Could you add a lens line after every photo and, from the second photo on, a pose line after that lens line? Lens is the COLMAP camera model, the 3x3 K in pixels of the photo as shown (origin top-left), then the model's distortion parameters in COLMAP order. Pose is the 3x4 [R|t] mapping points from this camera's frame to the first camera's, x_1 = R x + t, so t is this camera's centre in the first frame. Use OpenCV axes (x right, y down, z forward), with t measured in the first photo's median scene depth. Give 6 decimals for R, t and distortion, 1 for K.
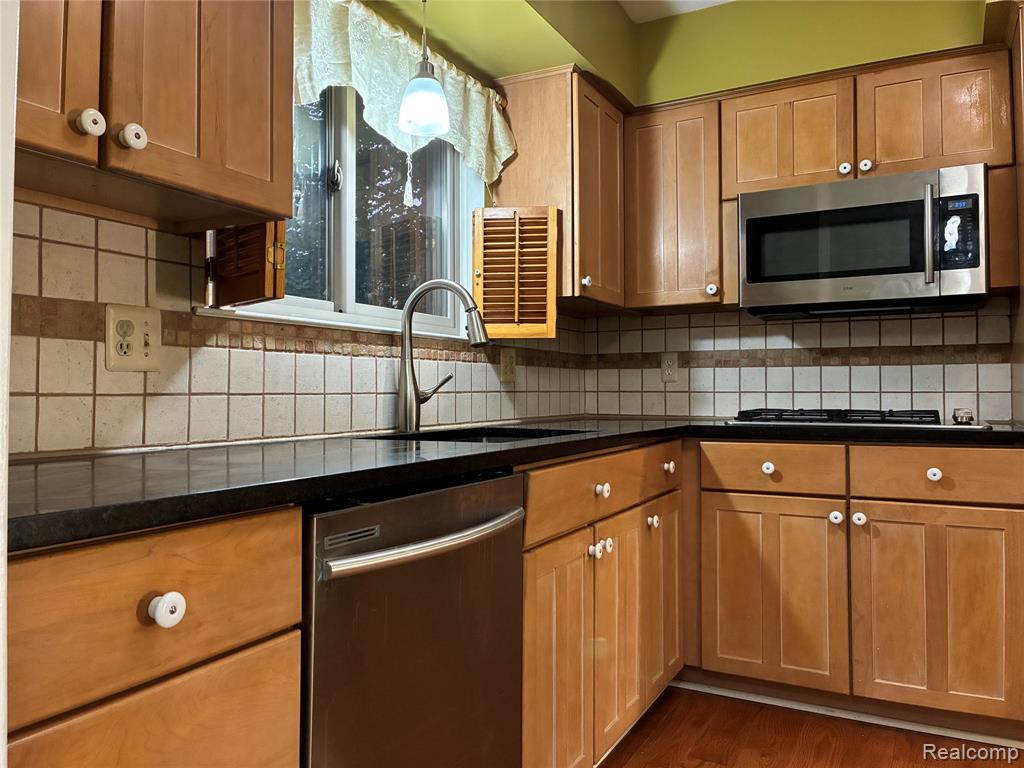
lens RADIAL K [[776.7, 0, 511.9], [0, 776.7, 379.7], [0, 0, 1]] dist [0.058536, -0.072808]
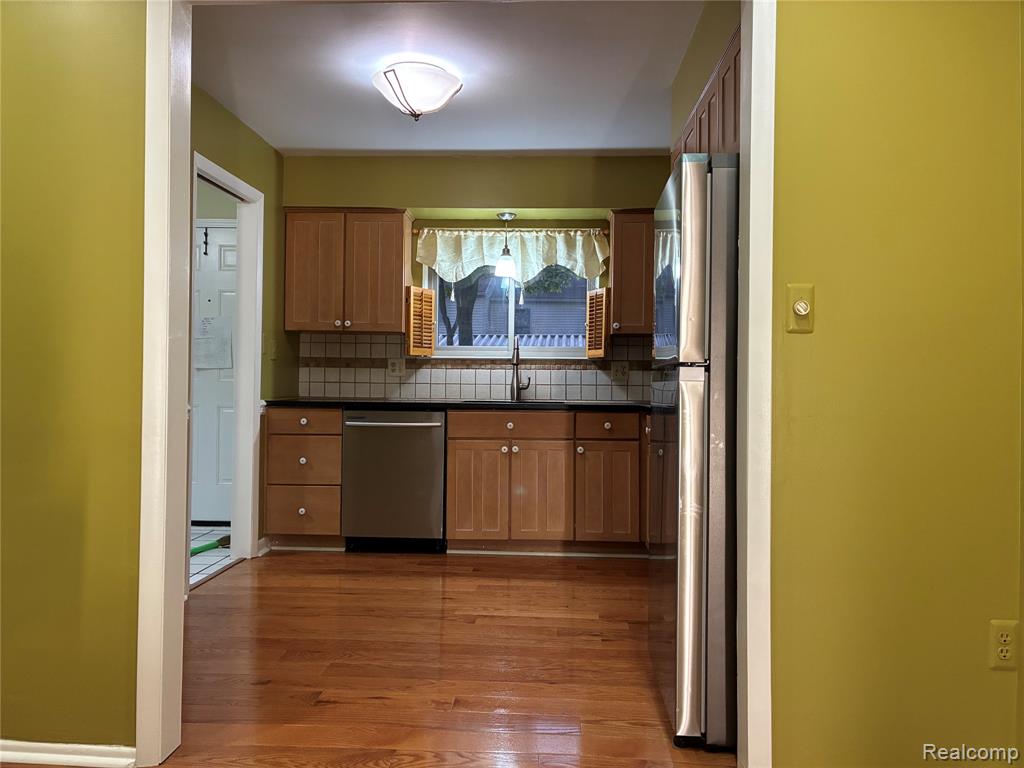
lens RADIAL K [[776.7, 0, 511.9], [0, 776.7, 379.7], [0, 0, 1]] dist [0.058536, -0.072808]
pose [[0.430605, 0.006937, -0.902514, 1.689590], [0.003056, 0.999954, 0.009144, -0.016440], [0.902535, -0.006695, 0.430564, -0.015833]]
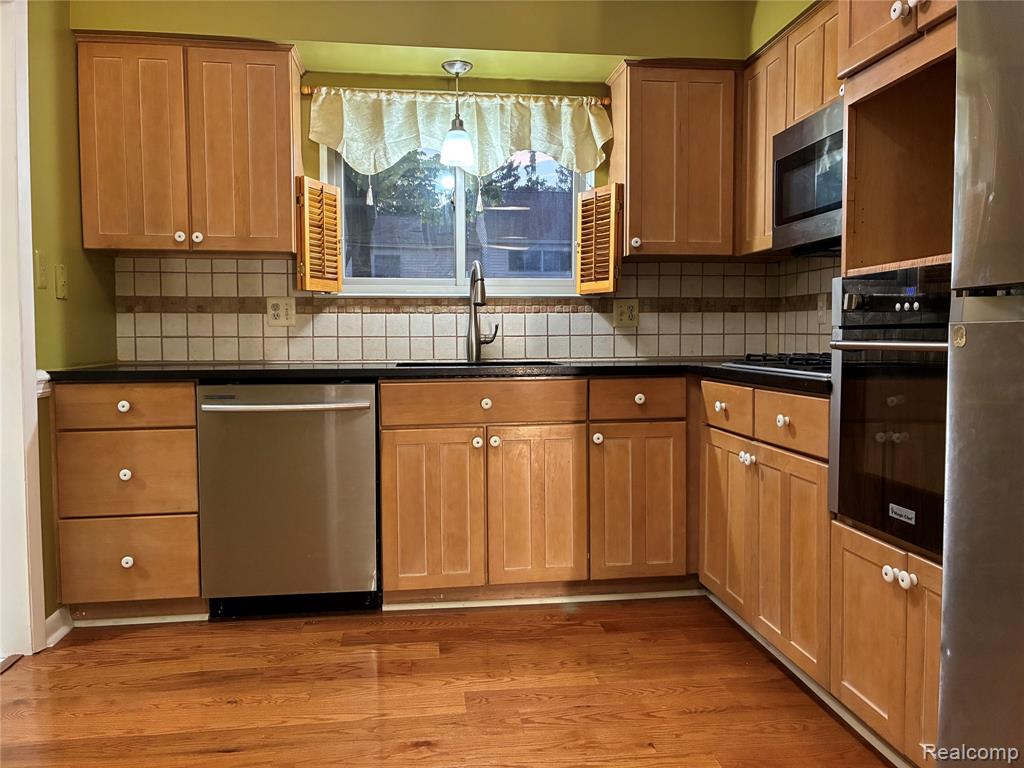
lens RADIAL K [[776.5, 0, 512.0], [0, 776.5, 384.0], [0, 0, 1]] dist [0.005743, 0.005687]
pose [[0.583648, 0.053009, -0.810275, 0.982655], [0.015766, 0.996939, 0.076578, -0.004267], [0.811854, -0.057470, 0.581026, 0.147099]]
